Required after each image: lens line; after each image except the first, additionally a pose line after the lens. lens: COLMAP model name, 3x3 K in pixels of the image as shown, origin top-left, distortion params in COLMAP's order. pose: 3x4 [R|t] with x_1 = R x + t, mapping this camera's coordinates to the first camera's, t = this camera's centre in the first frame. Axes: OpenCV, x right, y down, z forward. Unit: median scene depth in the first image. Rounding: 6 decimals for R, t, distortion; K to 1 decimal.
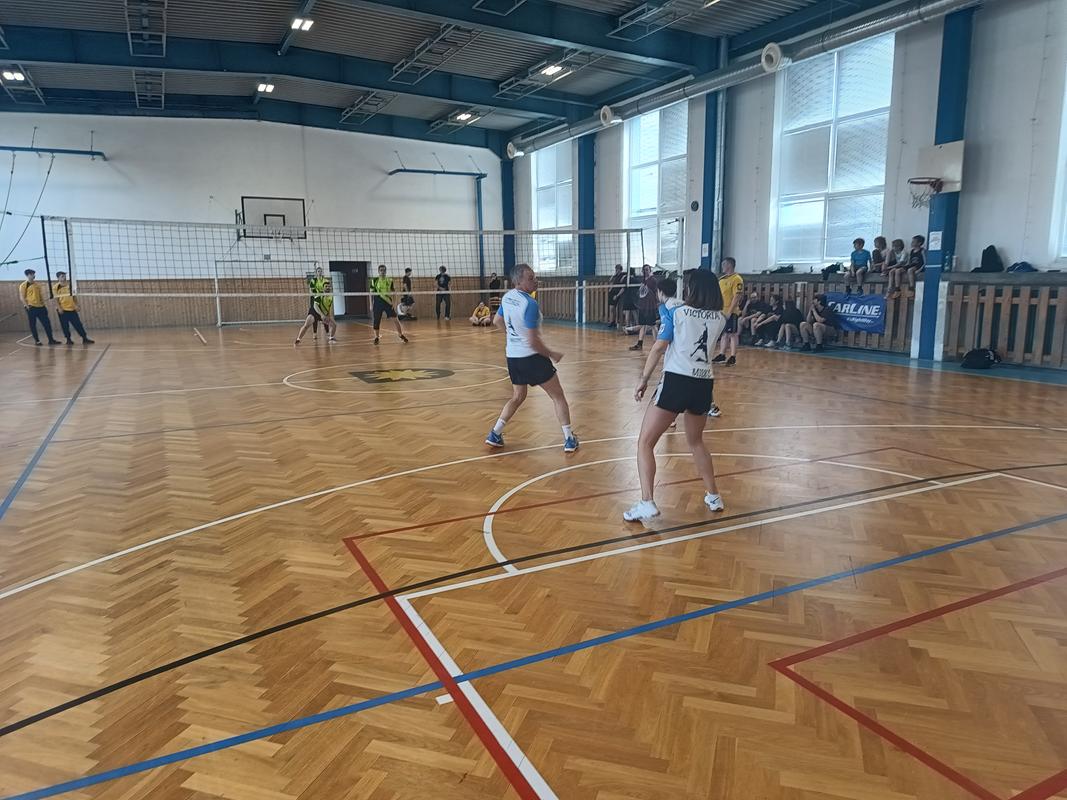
lens RADIAL K [[738.1, 0, 532.9], [0, 738.1, 397.3], [0, 0, 1]] dist [0.037324, -0.037837]
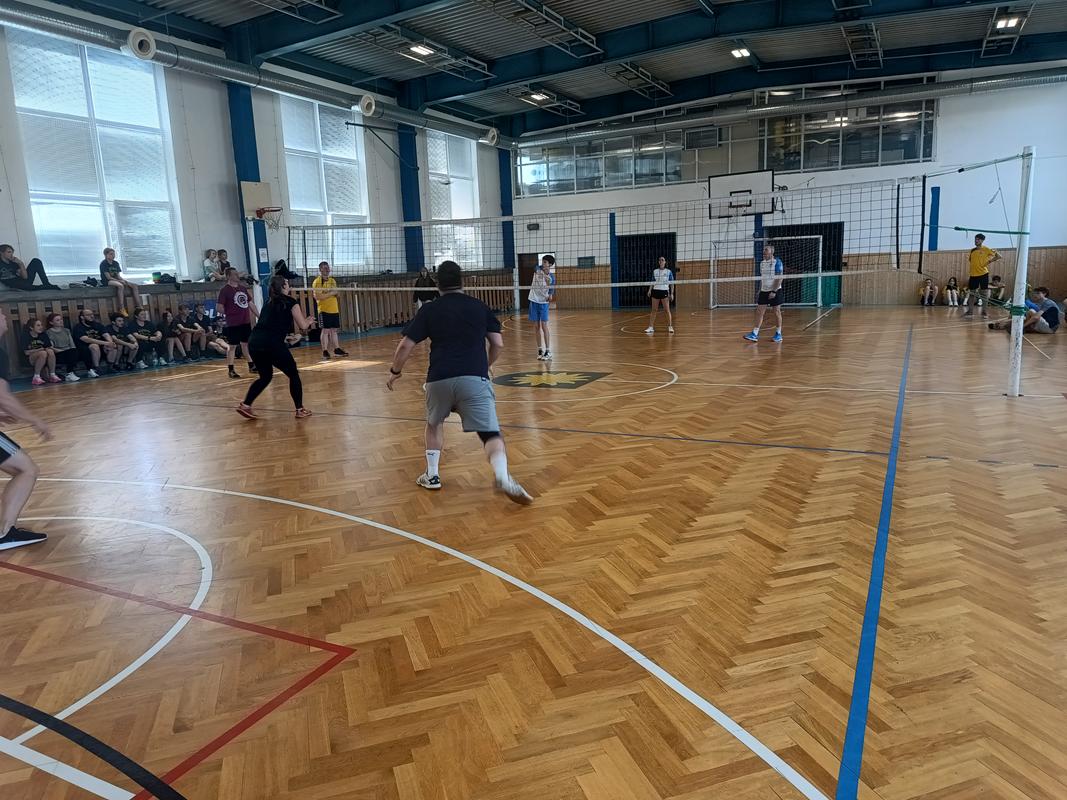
lens RADIAL K [[738.1, 0, 536.8], [0, 738.1, 406.8], [0, 0, 1]] dist [0.037324, -0.037837]
pose [[-0.598942, -0.119002, 0.791901, -0.831041], [0.176773, 0.944853, 0.275687, -0.234393], [-0.781037, 0.305107, -0.544876, 1.424408]]
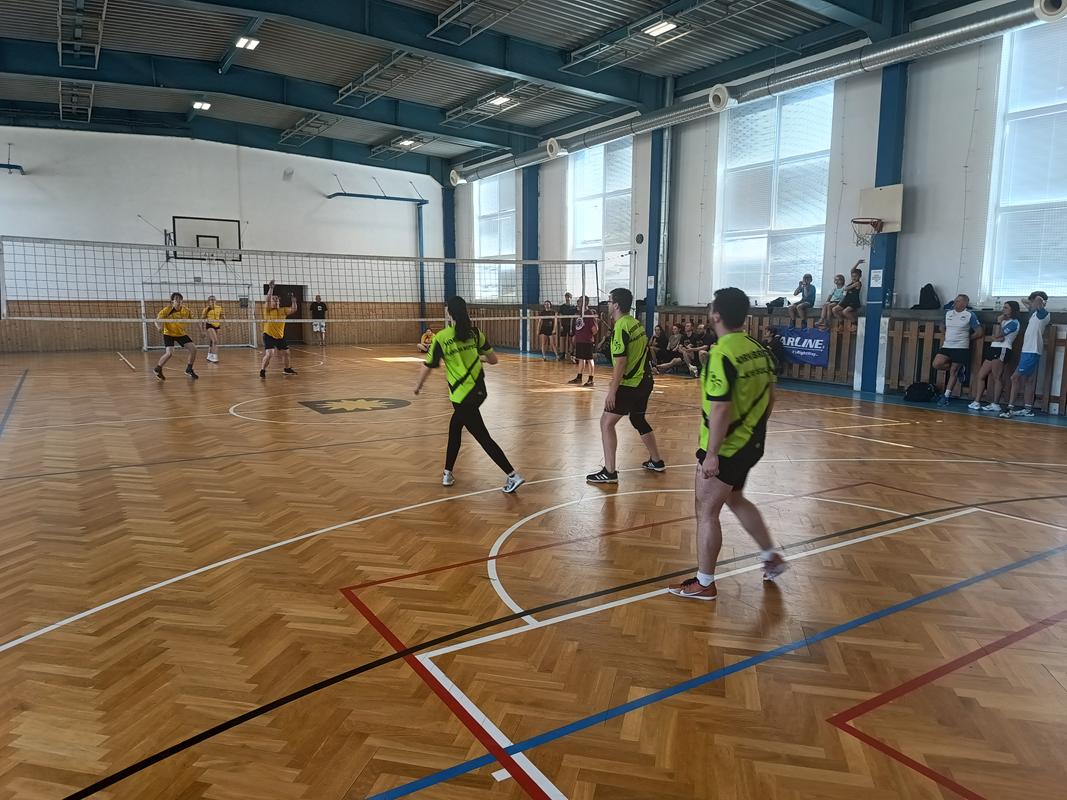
lens RADIAL K [[738.1, 0, 529.9], [0, 738.1, 400.2], [0, 0, 1]] dist [0.037324, -0.037837]
pose [[0.995587, 0.004566, 0.093736, -0.039158], [-0.001647, 0.999512, -0.031201, -0.006521], [-0.093833, 0.030909, 0.995108, 0.014839]]
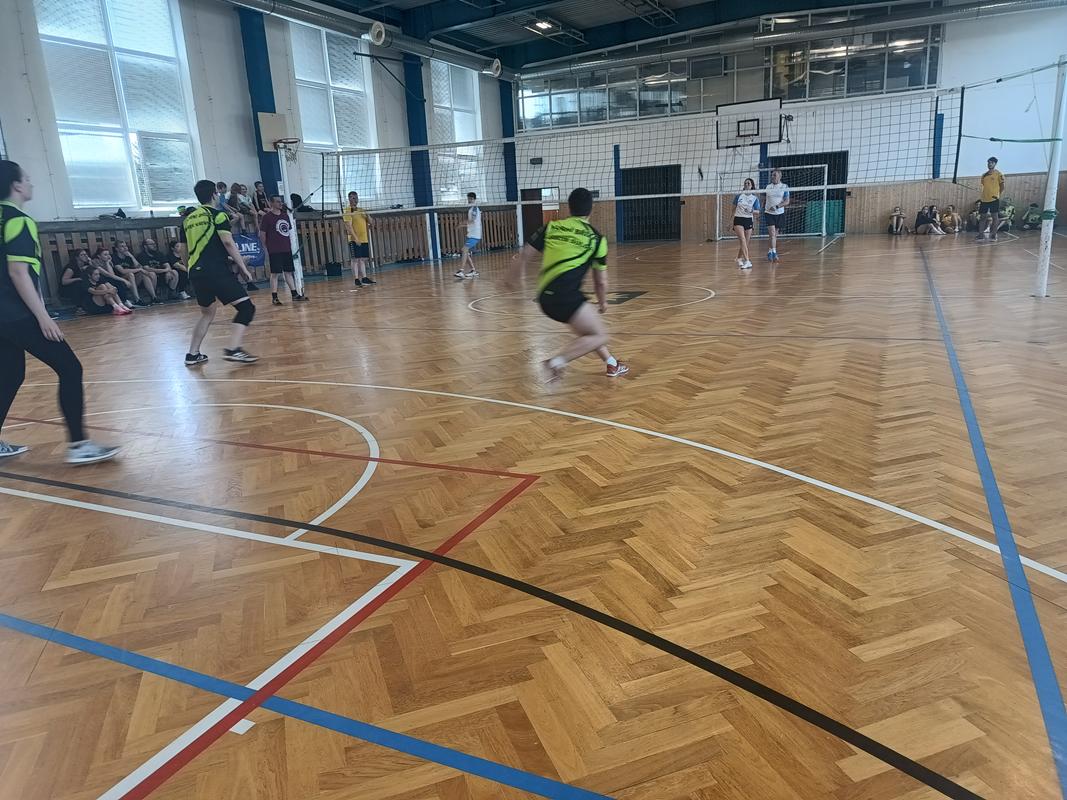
lens RADIAL K [[738.1, 0, 536.2], [0, 738.1, 407.3], [0, 0, 1]] dist [0.037324, -0.037837]
pose [[-0.619773, -0.161440, 0.767996, -0.822267], [0.187533, 0.919794, 0.344688, -0.223147], [-0.762045, 0.357653, -0.539788, 1.511523]]
